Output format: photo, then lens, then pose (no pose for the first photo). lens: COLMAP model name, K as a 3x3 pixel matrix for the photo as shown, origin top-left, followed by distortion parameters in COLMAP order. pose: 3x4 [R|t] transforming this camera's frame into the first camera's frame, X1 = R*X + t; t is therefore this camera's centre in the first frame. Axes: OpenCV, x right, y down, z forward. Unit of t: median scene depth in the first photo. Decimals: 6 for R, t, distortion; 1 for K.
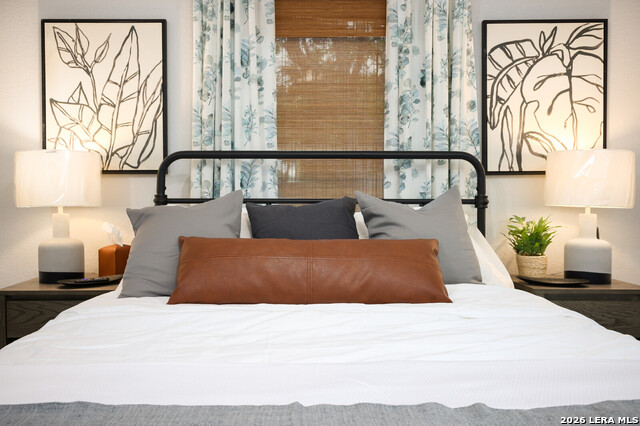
lens RADIAL K [[528.6, 0, 315.9], [0, 528.6, 207.5], [0, 0, 1]] dist [-0.013102, 0.010859]
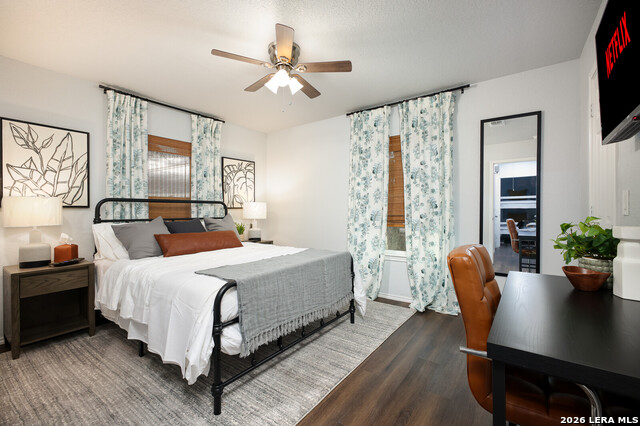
lens RADIAL K [[282.6, 0, 315.6], [0, 282.6, 213.0], [0, 0, 1]] dist [-0.001870, 0.000135]
pose [[0.597248, -0.008386, 0.802013, -0.641835], [0.025122, 0.999650, -0.008255, -0.013175], [-0.801663, 0.025078, 0.597250, -0.354344]]
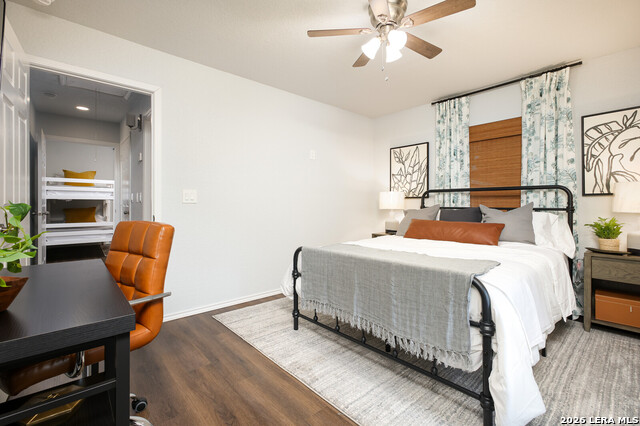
lens RADIAL K [[282.6, 0, 329.7], [0, 282.6, 204.9], [0, 0, 1]] dist [-0.001870, 0.000135]
pose [[0.683462, 0.002324, -0.729982, 0.443909], [-0.020521, 0.999661, -0.016030, 0.006833], [0.729698, 0.025936, 0.683278, -0.378669]]
